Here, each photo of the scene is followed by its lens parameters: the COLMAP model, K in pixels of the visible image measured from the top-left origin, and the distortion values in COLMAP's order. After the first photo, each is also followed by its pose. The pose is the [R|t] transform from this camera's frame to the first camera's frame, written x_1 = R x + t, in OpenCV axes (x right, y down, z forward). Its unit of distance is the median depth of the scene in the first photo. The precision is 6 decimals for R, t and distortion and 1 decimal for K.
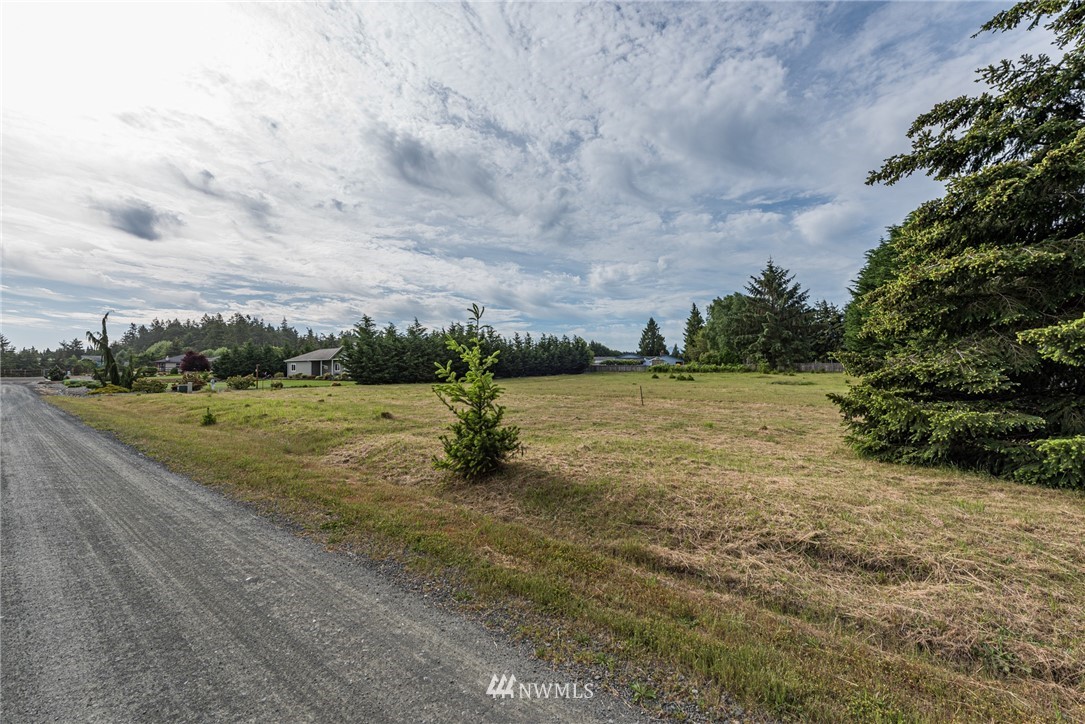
lens RADIAL K [[434.3, 0, 550.2], [0, 434.3, 361.0], [0, 0, 1]] dist [-0.002089, -0.000843]
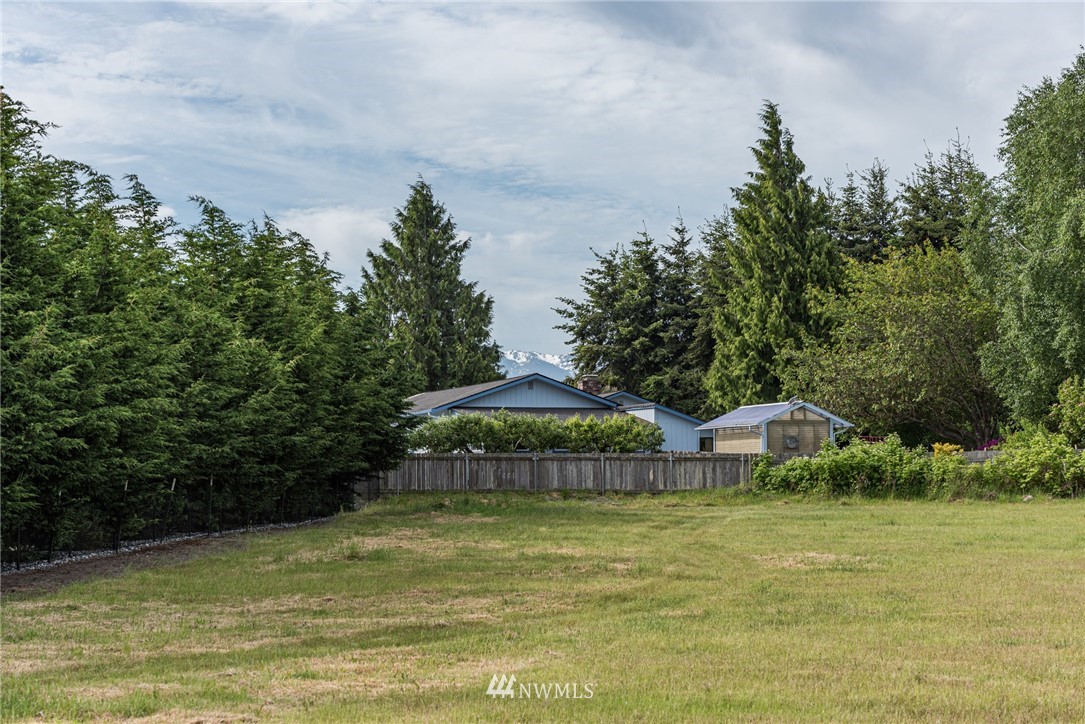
lens RADIAL K [[2145.2, 0, 541.6], [0, 2145.2, 359.2], [0, 0, 1]] dist [-0.003676, 0.000000]
pose [[0.860673, 0.025375, 0.508526, -0.414671], [-0.003305, 0.999015, -0.044255, 0.018752], [-0.509148, 0.036408, 0.859909, 0.678921]]
